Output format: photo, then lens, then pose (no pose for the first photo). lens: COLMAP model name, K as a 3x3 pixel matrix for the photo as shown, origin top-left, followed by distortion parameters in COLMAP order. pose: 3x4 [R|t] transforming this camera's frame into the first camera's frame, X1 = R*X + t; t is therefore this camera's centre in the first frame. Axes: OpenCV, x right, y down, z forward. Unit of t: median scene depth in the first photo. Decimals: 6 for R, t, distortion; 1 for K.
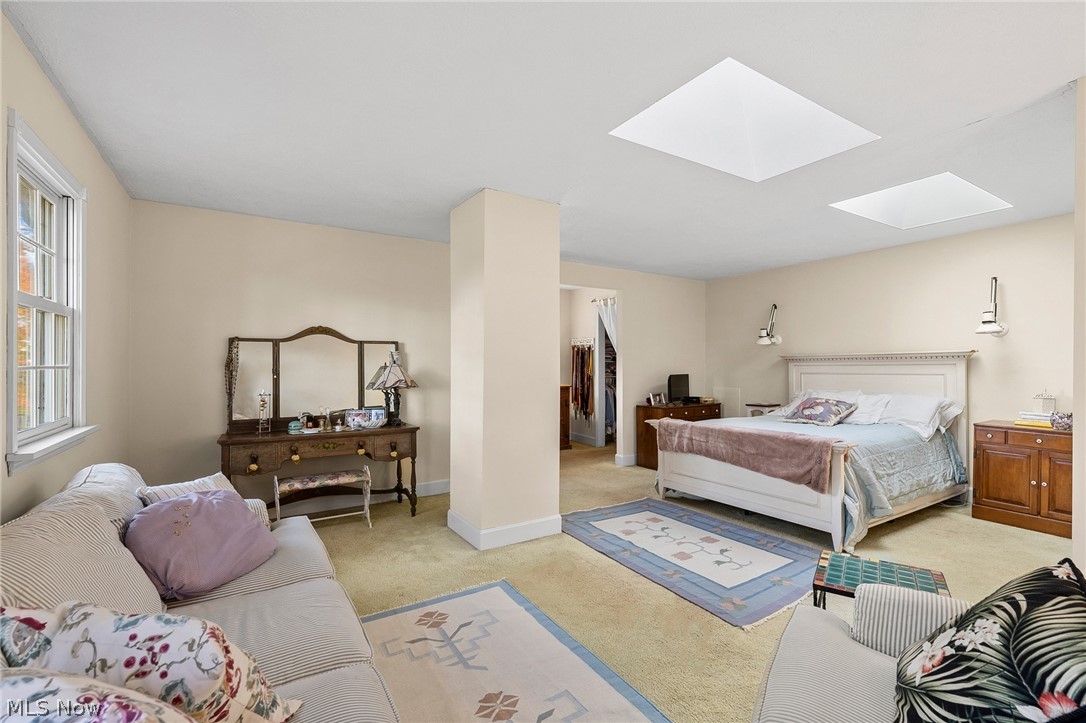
lens RADIAL K [[484.4, 0, 546.7], [0, 484.4, 362.8], [0, 0, 1]] dist [-0.000609, -0.000029]
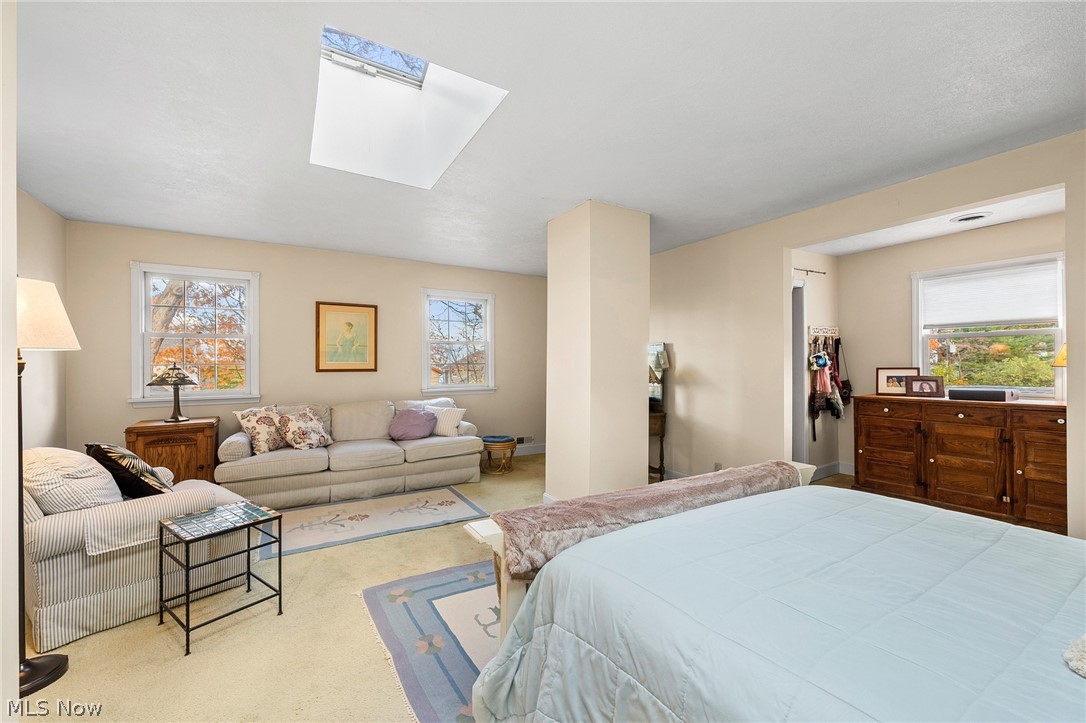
lens RADIAL K [[429.2, 0, 544.5], [0, 429.2, 366.1], [0, 0, 1]] dist [-0.000473, -0.000237]
pose [[-0.024120, -0.004449, -0.999699, 1.315367], [0.000006, 0.999990, -0.004450, 0.030525], [0.999709, -0.000113, -0.024119, 1.372391]]
